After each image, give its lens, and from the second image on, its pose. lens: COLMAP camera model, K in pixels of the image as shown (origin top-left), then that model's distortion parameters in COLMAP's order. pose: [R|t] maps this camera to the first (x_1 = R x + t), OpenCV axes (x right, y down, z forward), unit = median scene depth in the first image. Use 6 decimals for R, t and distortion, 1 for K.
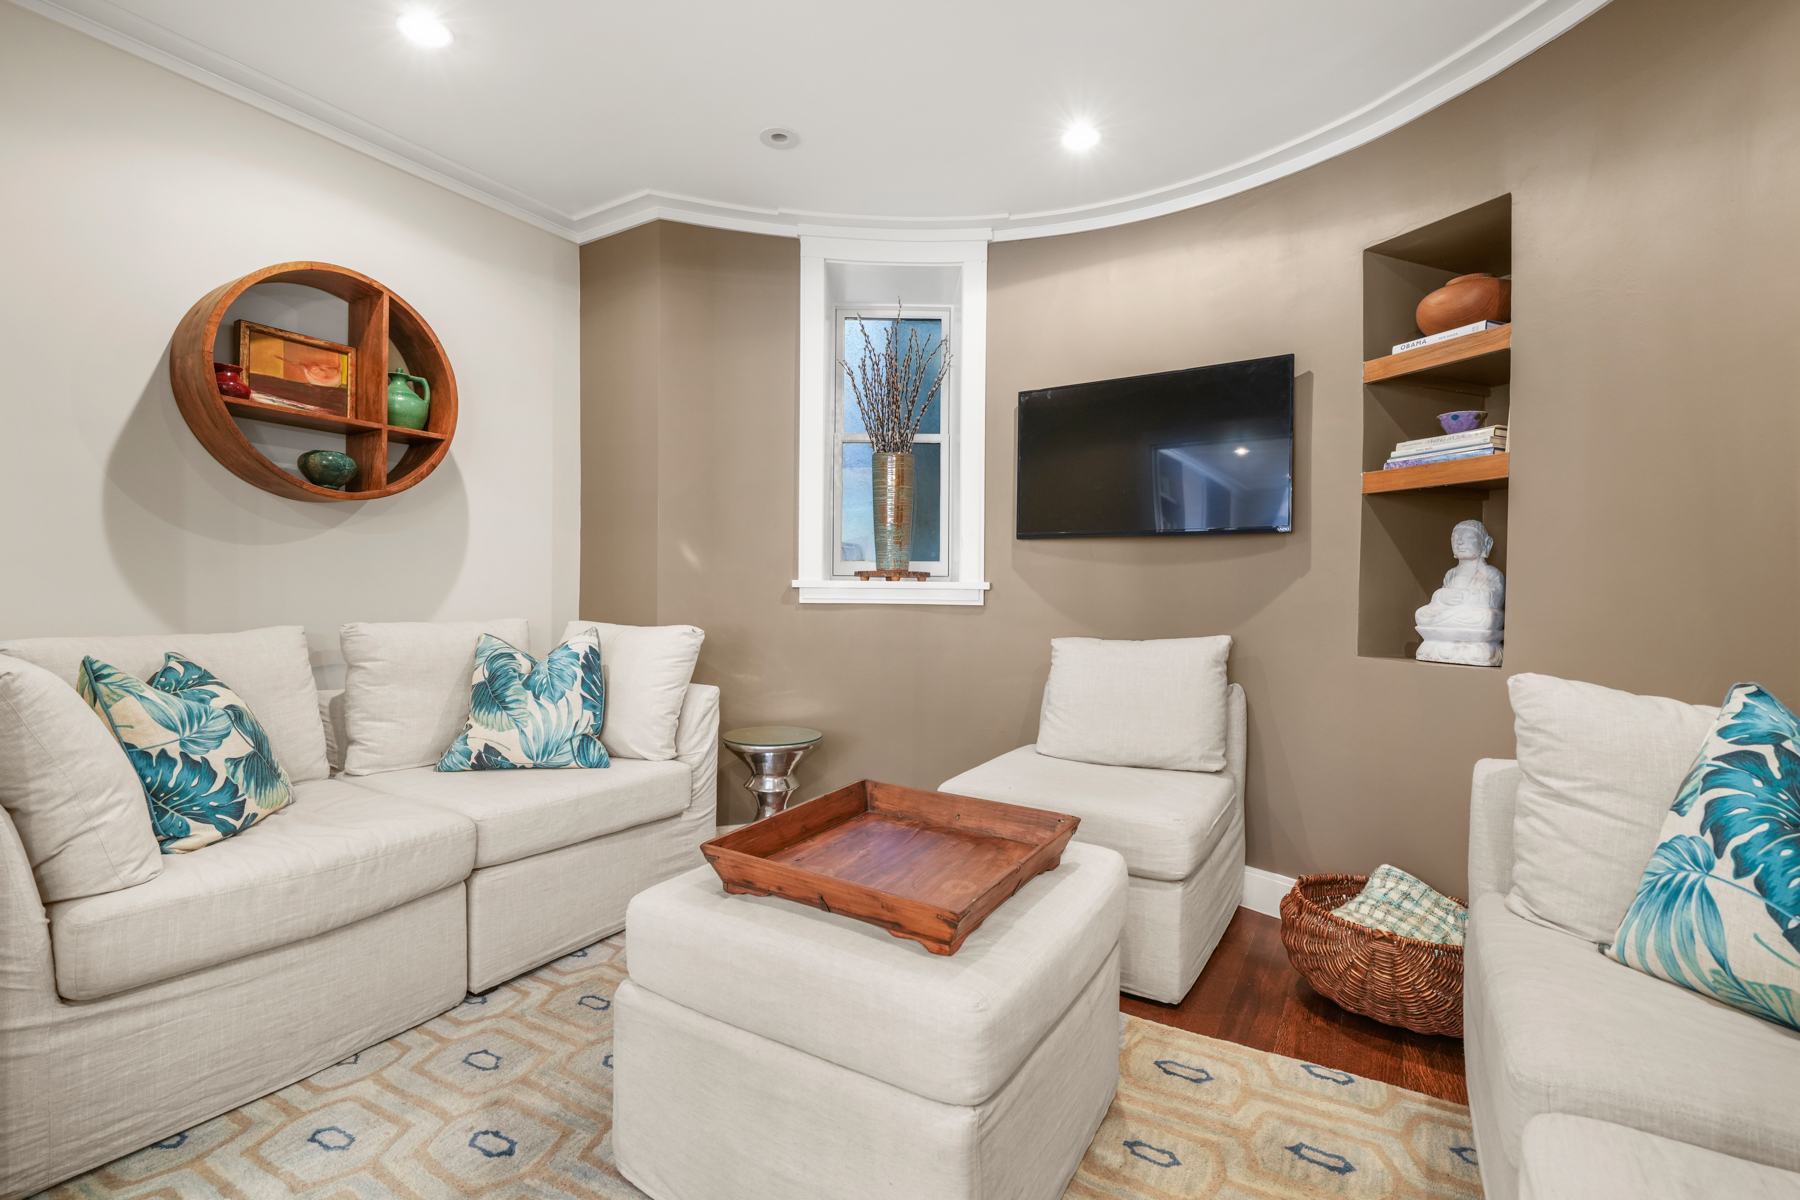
lens RADIAL K [[813.6, 0, 911.1], [0, 813.6, 595.1], [0, 0, 1]] dist [0.001452, -0.000466]
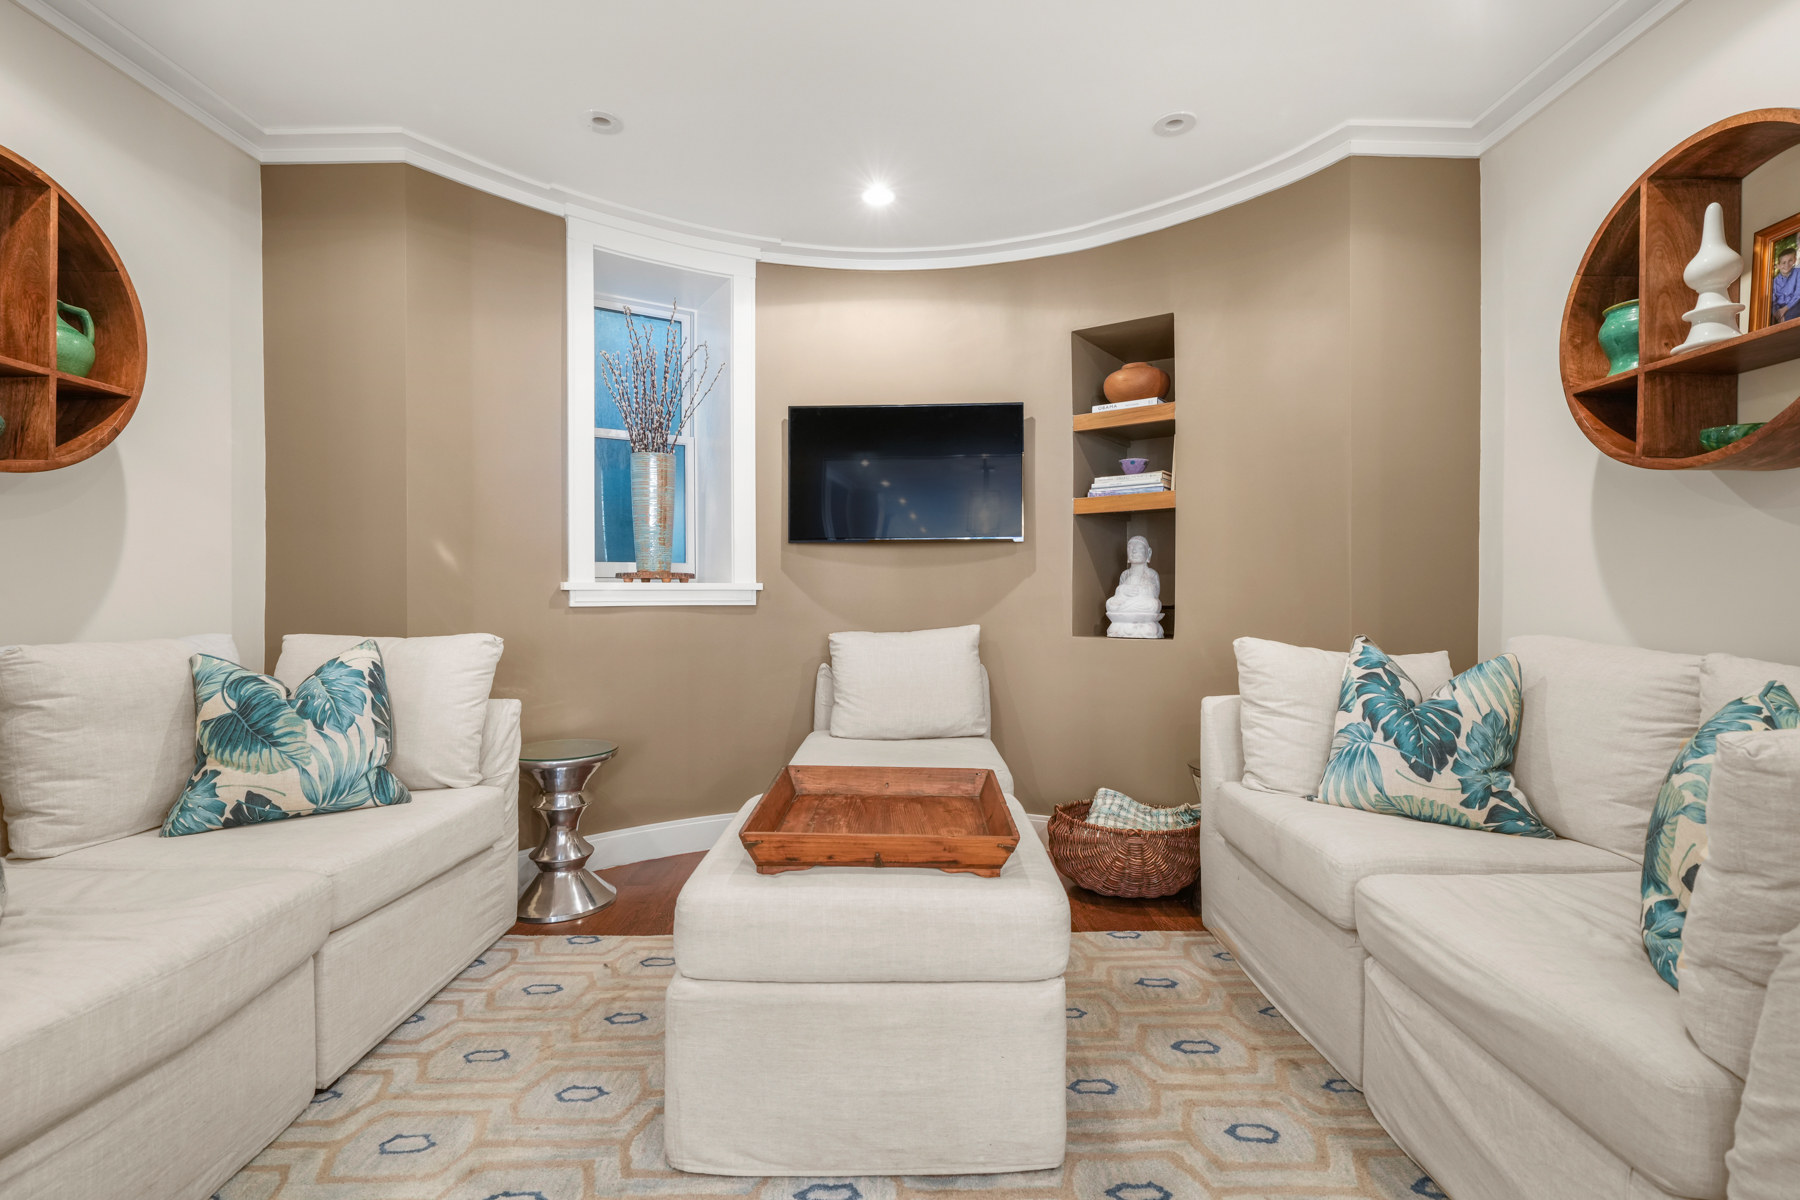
lens RADIAL K [[813.6, 0, 916.3], [0, 813.6, 590.7], [0, 0, 1]] dist [0.001452, -0.000466]
pose [[0.858762, -0.011917, 0.512237, -0.360103], [0.015852, 0.999869, -0.003316, 0.001036], [-0.512130, 0.010968, 0.858838, -0.010807]]
